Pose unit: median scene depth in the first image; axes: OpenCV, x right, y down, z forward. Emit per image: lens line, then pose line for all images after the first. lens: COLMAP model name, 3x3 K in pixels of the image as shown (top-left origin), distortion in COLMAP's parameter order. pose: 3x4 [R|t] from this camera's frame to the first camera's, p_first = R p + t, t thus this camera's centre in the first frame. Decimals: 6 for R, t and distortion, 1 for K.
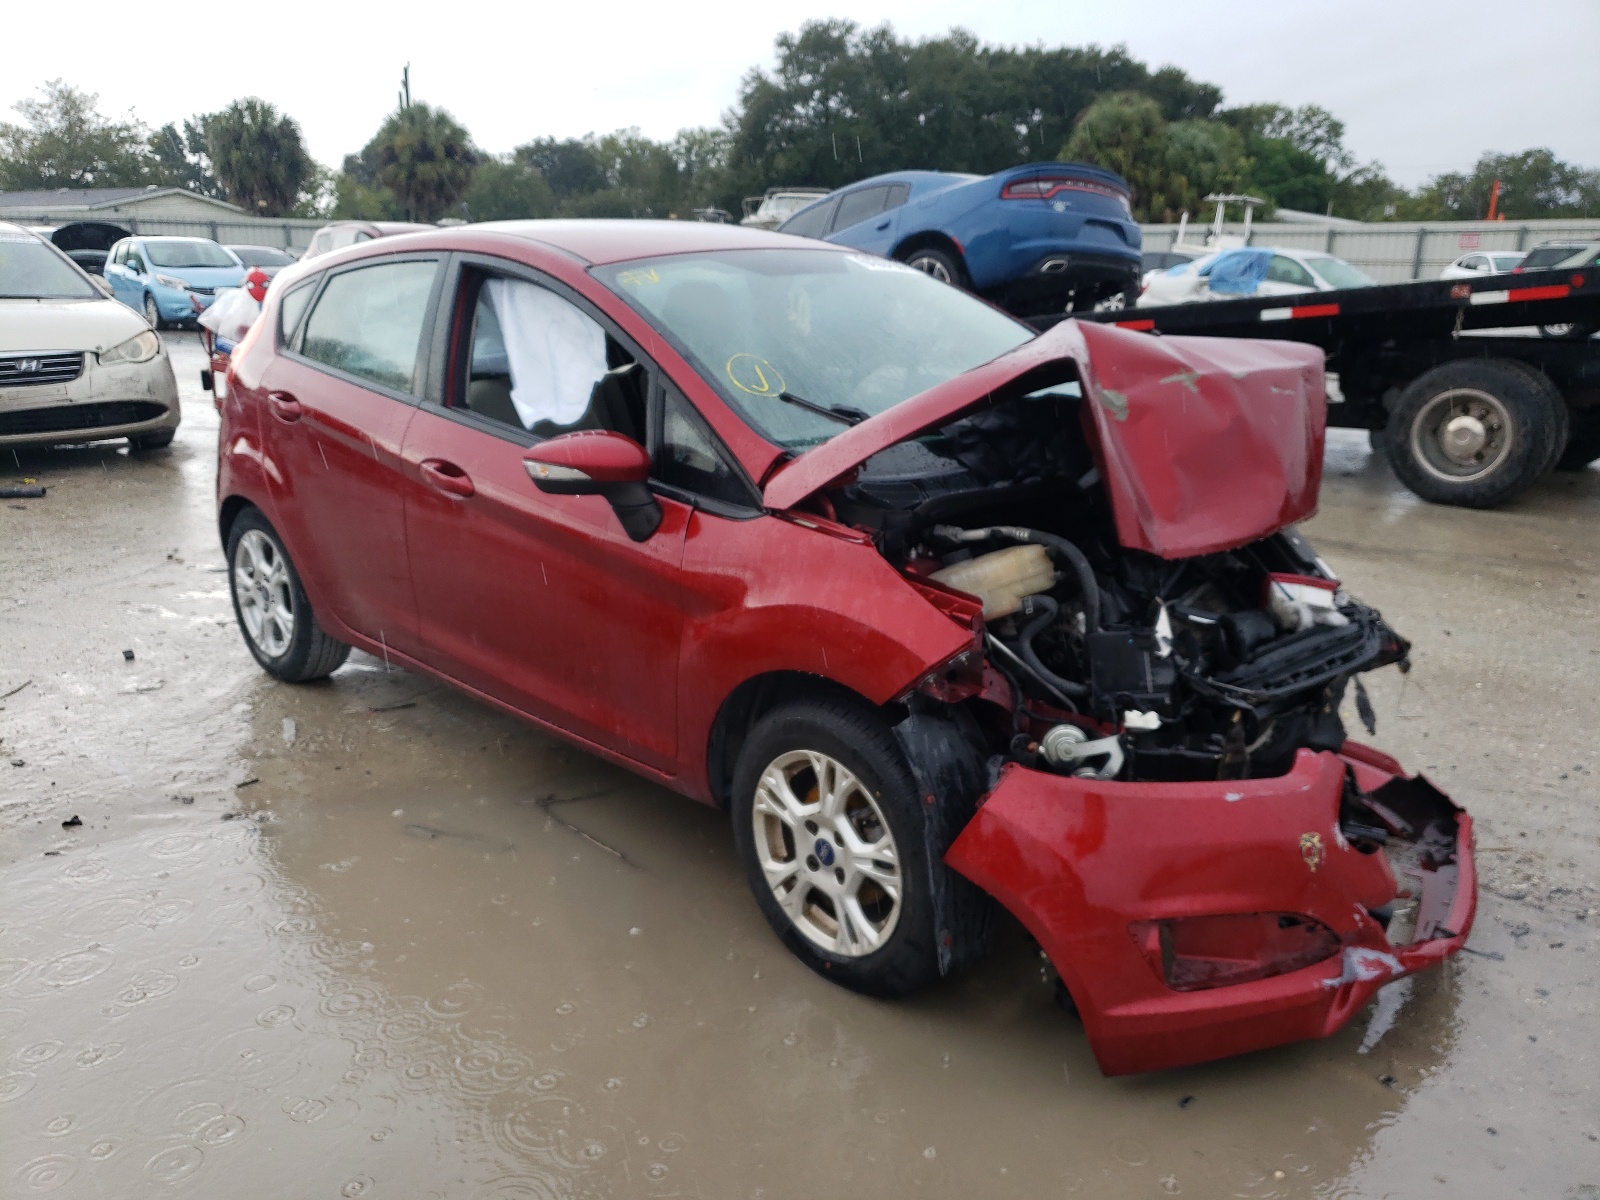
lens RADIAL K [[1248.1, 0, 803.7], [0, 1248.1, 563.8], [0, 0, 1]] dist [0.068295, -0.045288]
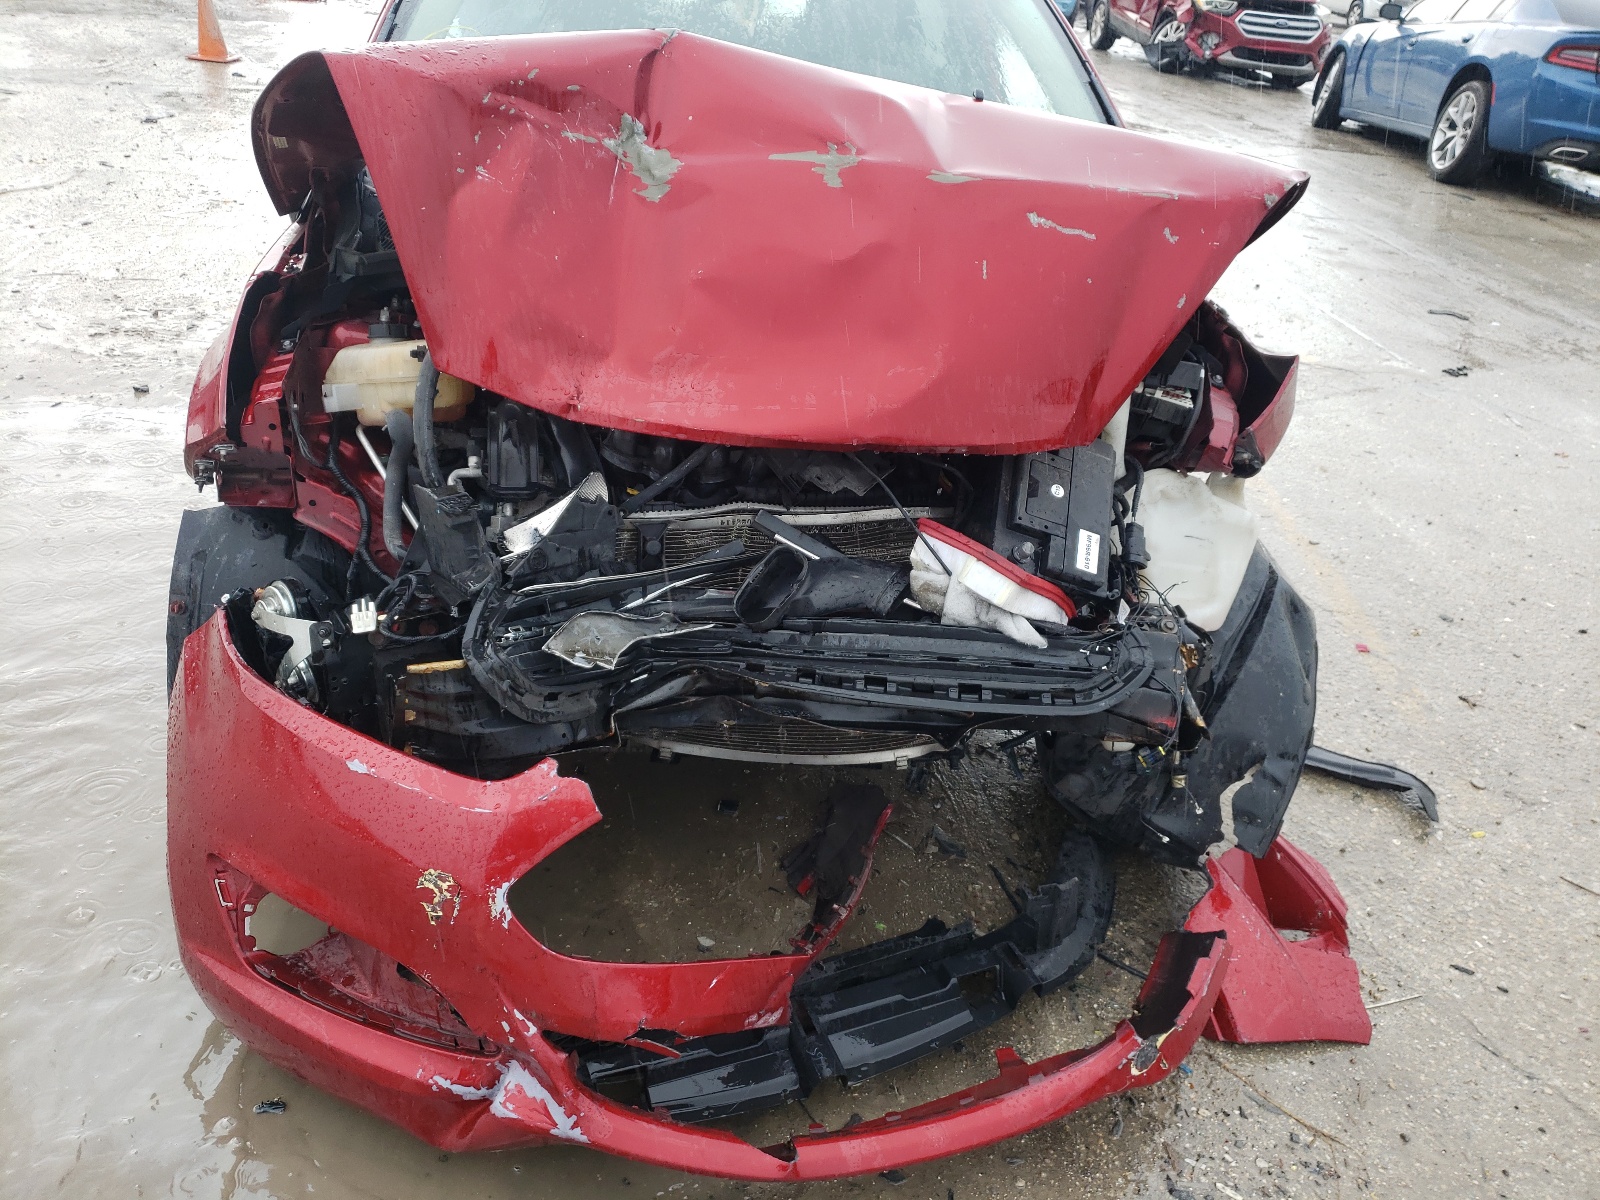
lens RADIAL K [[1248.1, 0, 803.7], [0, 1248.1, 563.8], [0, 0, 1]] dist [0.068295, -0.045288]
pose [[0.788140, 0.349657, -0.506533, 0.680305], [-0.252272, 0.934177, 0.252333, -0.117762], [0.561422, -0.071090, 0.824471, 0.488710]]
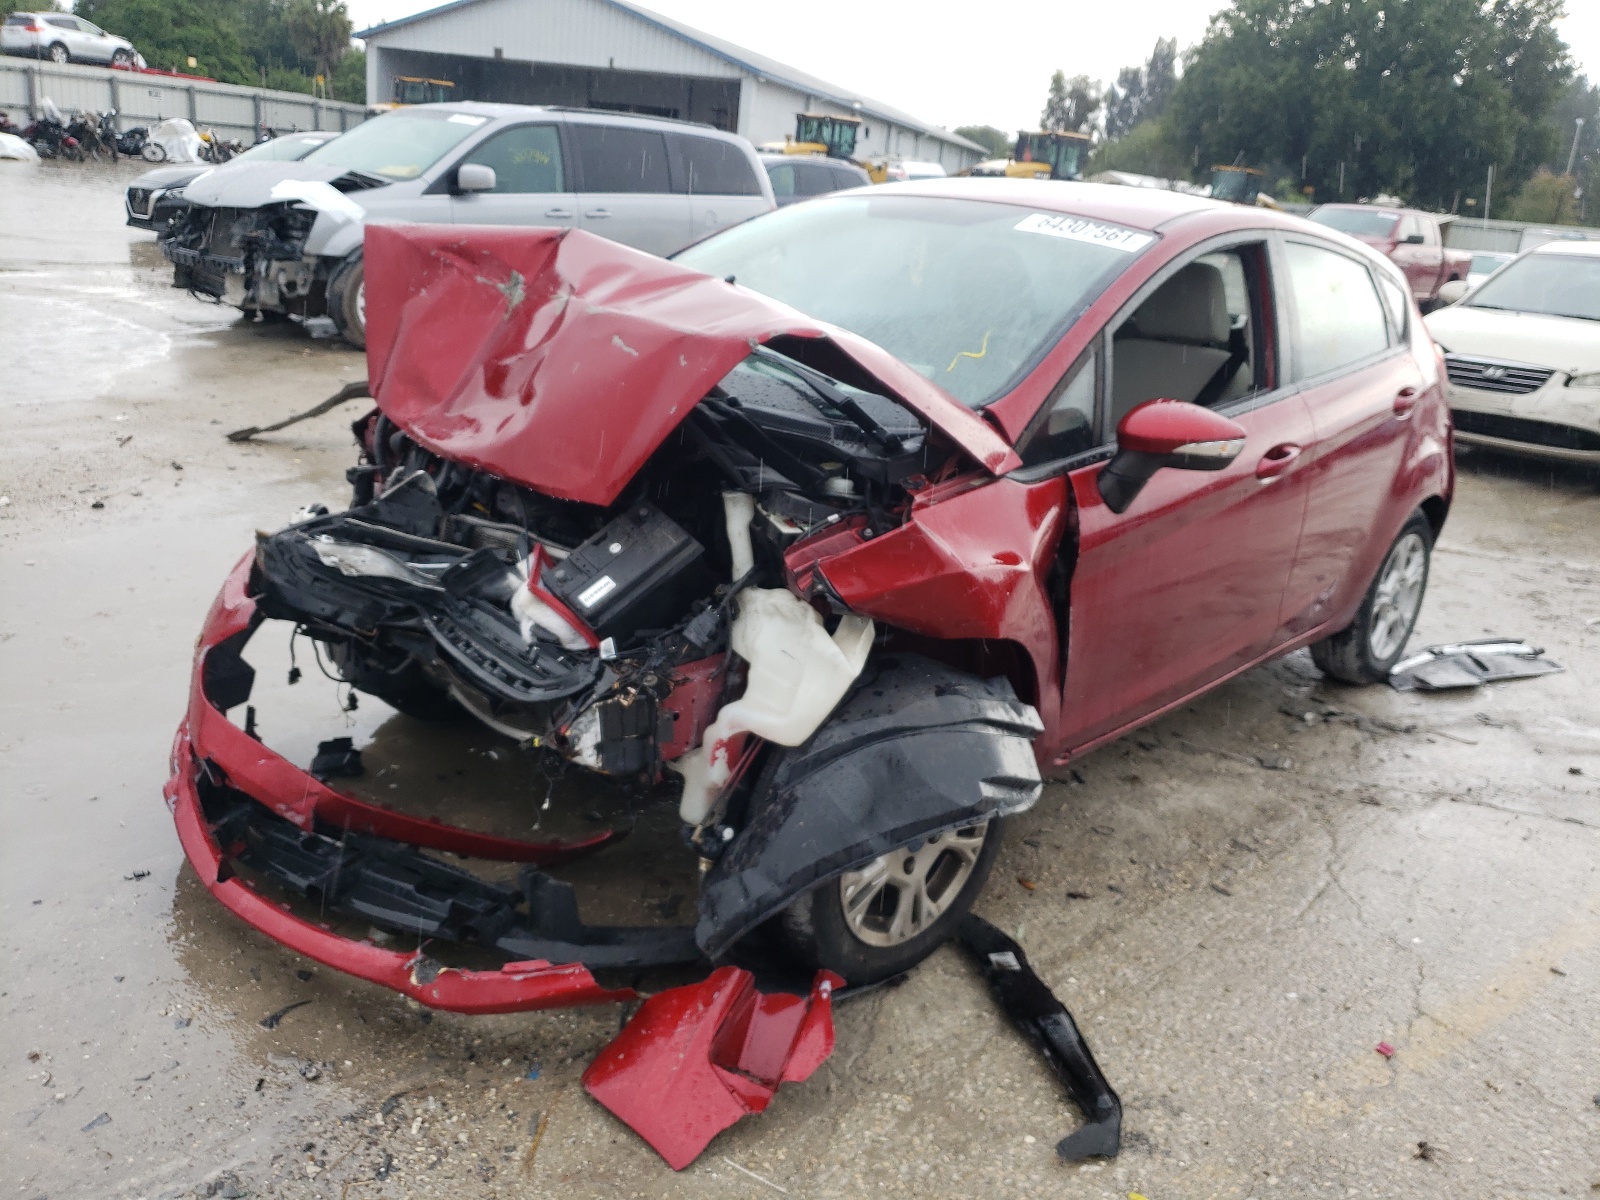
lens RADIAL K [[1248.1, 0, 803.7], [0, 1248.1, 563.8], [0, 0, 1]] dist [0.068295, -0.045288]
pose [[0.030769, 0.286634, -0.957546, 1.252321], [-0.346502, 0.901652, 0.258768, -0.273866], [0.937544, 0.323830, 0.127062, 1.127920]]
